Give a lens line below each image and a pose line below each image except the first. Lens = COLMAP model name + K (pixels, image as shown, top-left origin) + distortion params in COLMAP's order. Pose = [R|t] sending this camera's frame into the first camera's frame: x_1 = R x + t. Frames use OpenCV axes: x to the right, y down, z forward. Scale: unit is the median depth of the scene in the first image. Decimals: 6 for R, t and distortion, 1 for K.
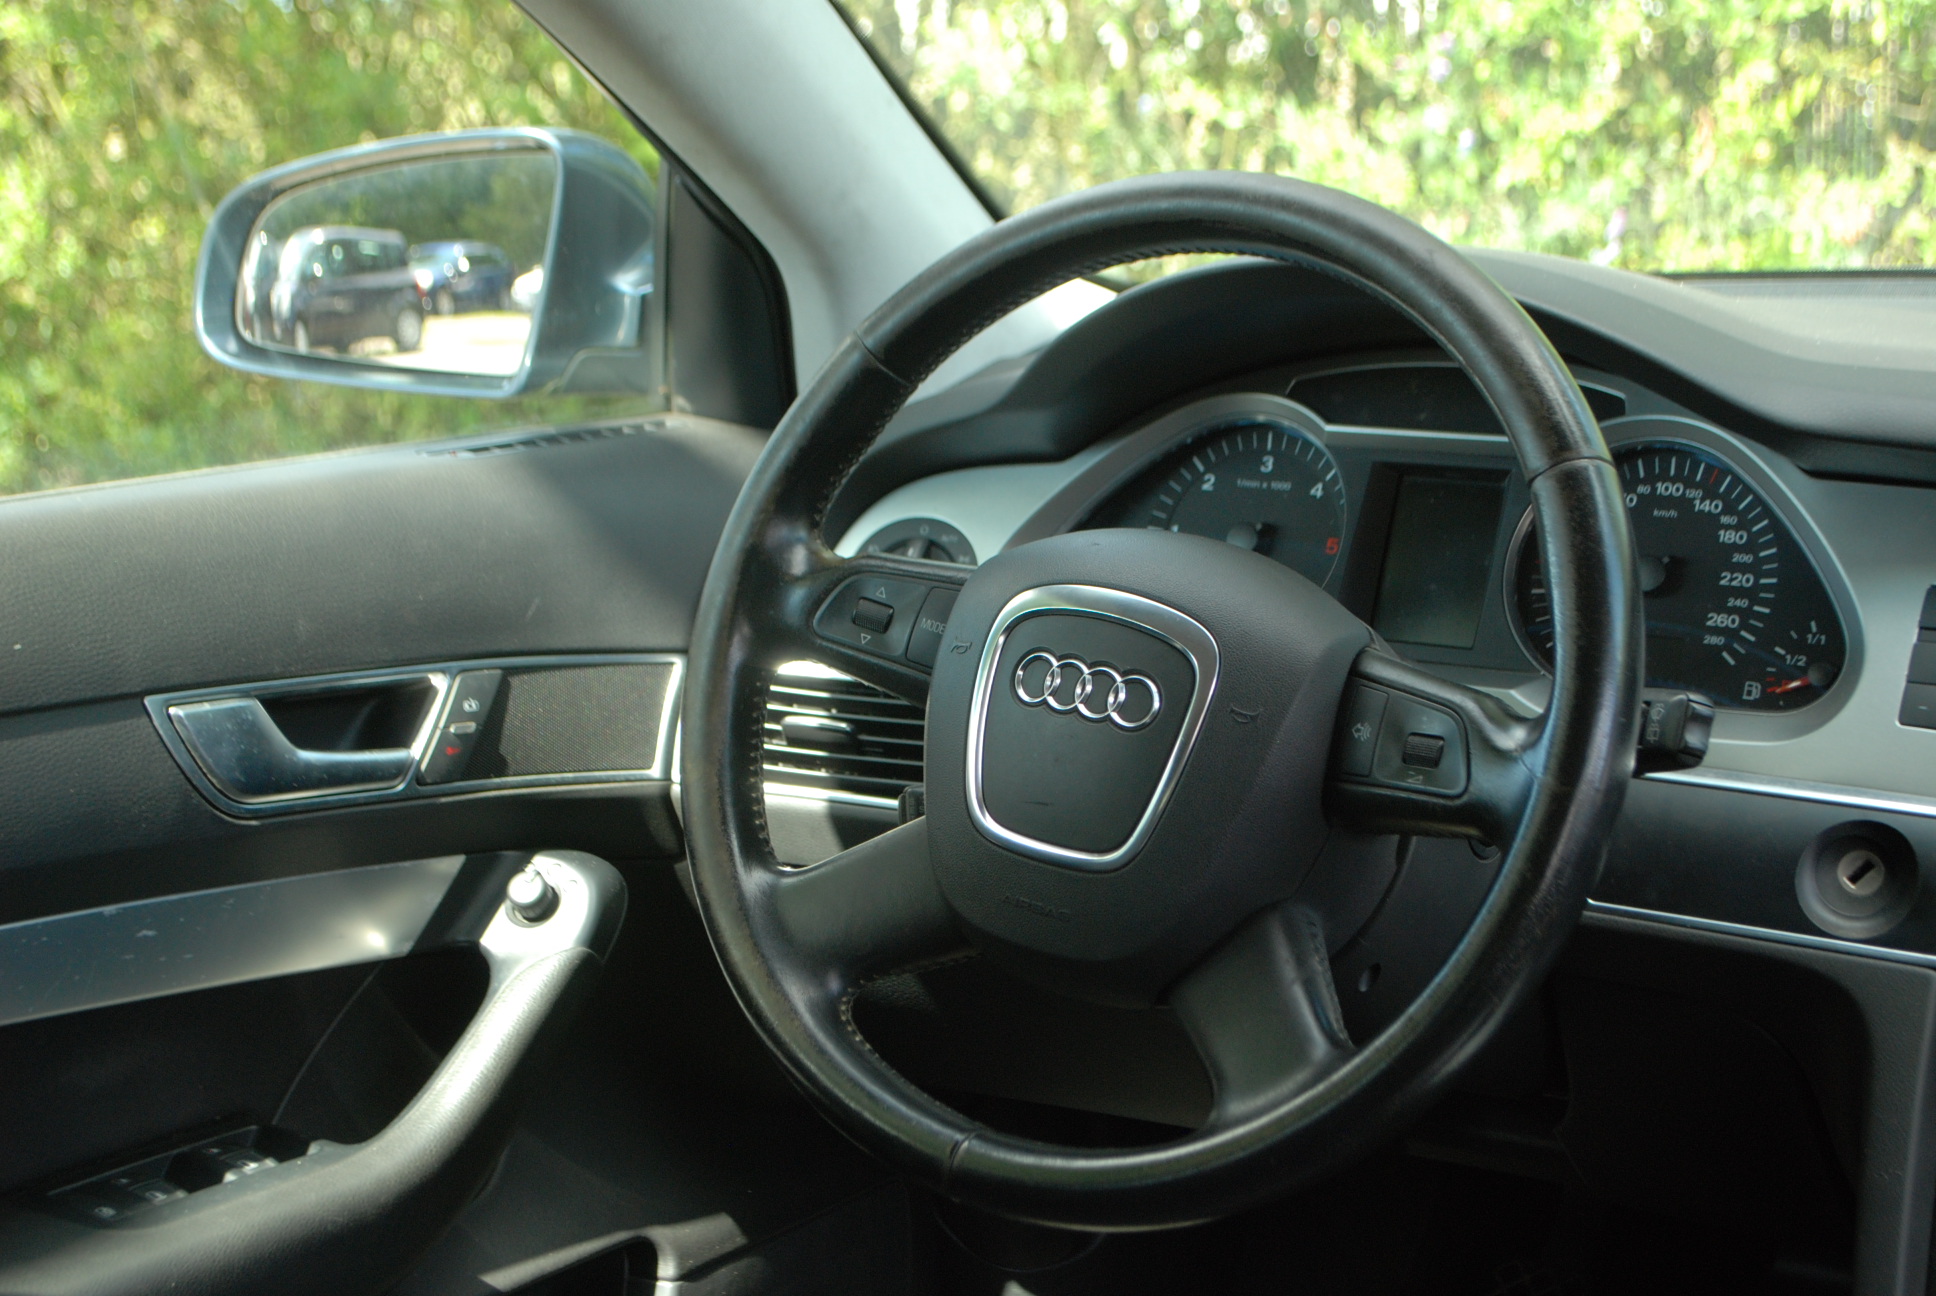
lens RADIAL K [[3044.2, 0, 969.8], [0, 3044.2, 646.4], [0, 0, 1]] dist [0.003501, 0.000000]
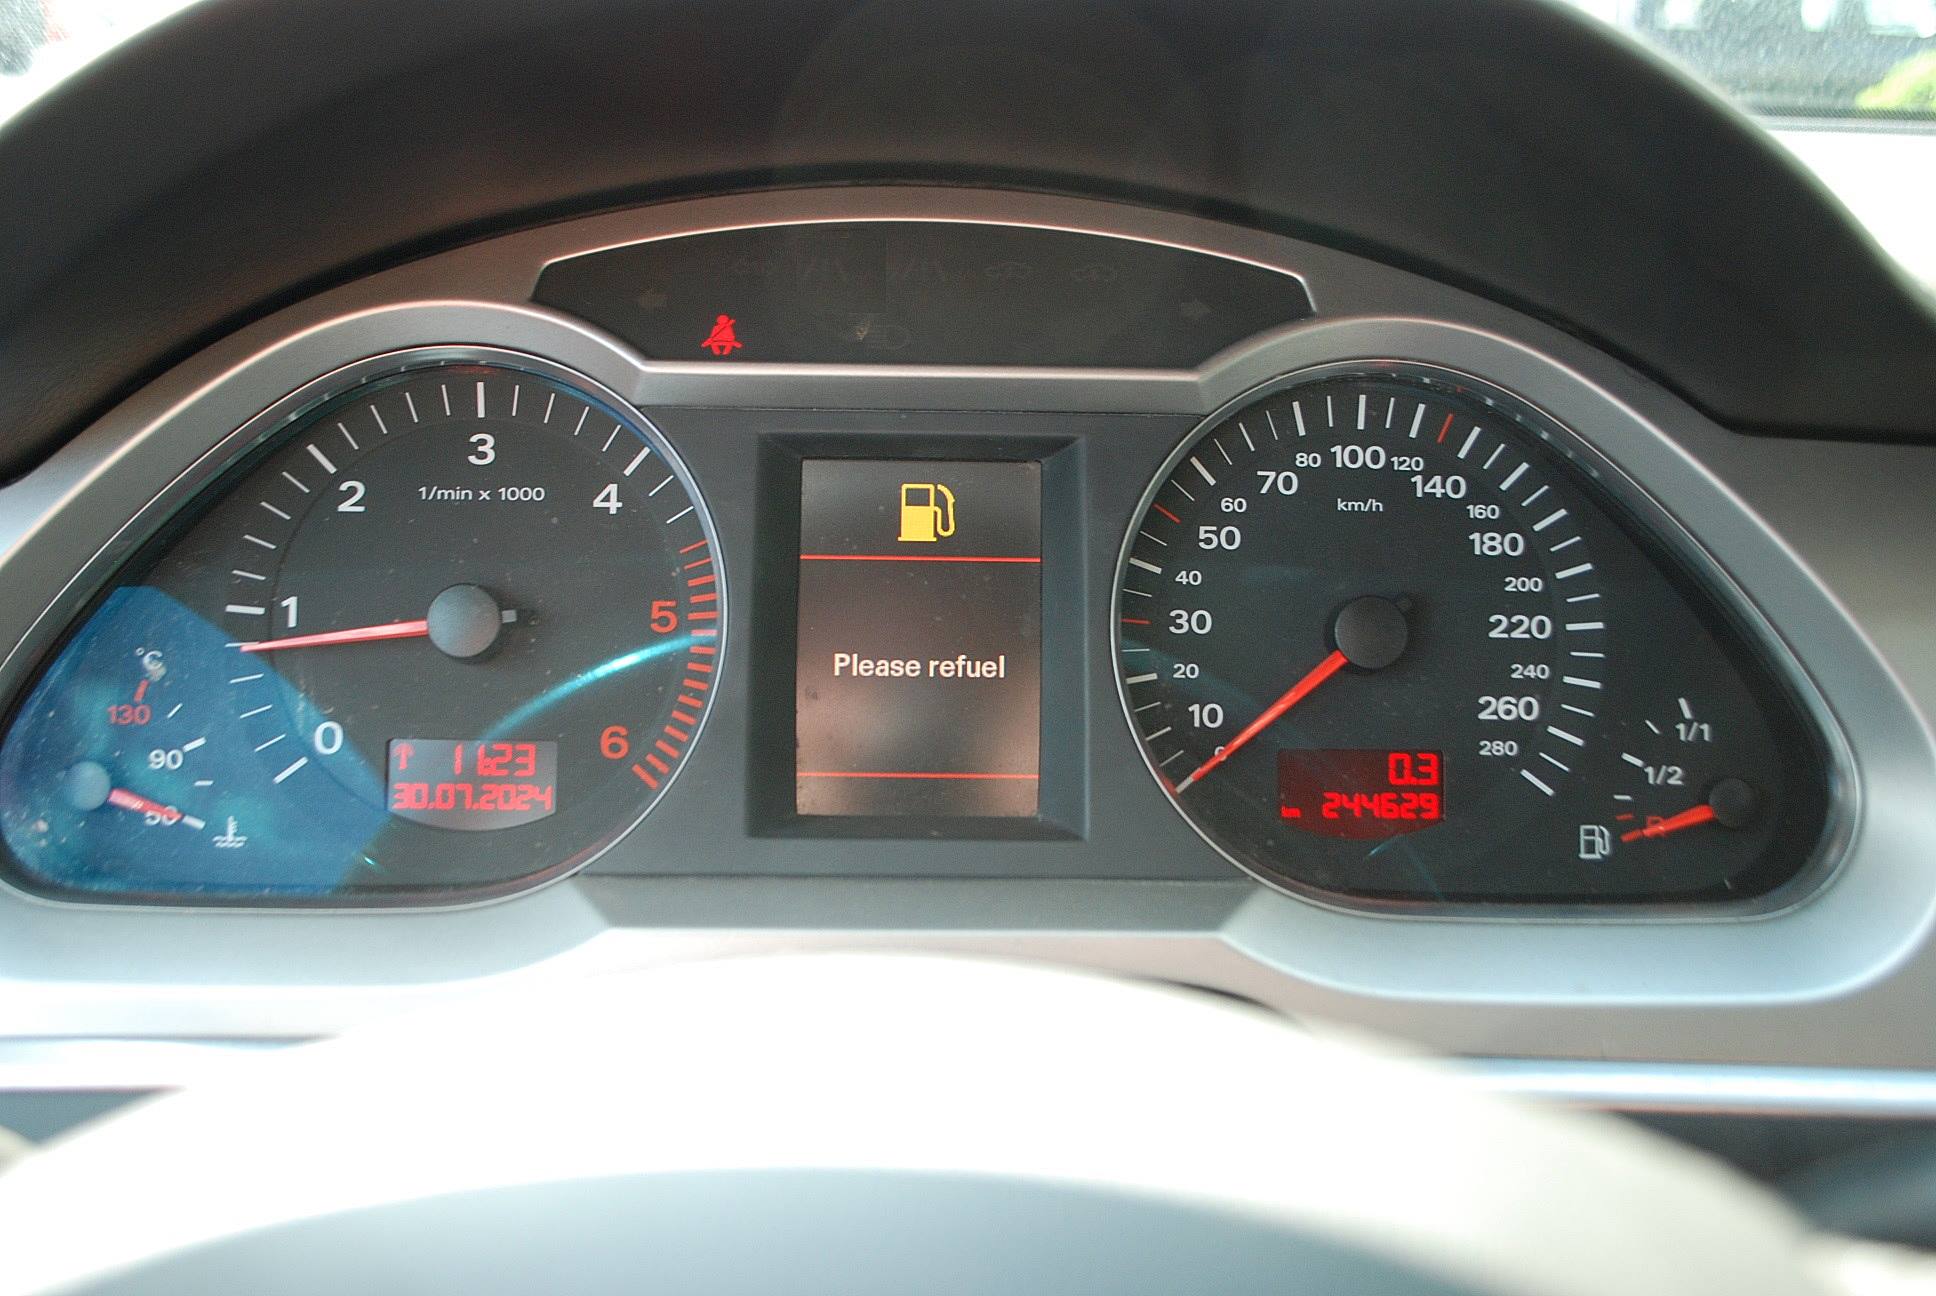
lens RADIAL K [[1840.9, 0, 967.2], [0, 1840.9, 652.4], [0, 0, 1]] dist [-0.130077, 0.000000]
pose [[0.826561, -0.146128, 0.543548, 0.002345], [0.076206, 0.985872, 0.149158, -0.071267], [-0.557665, -0.081867, 0.826019, 0.790855]]
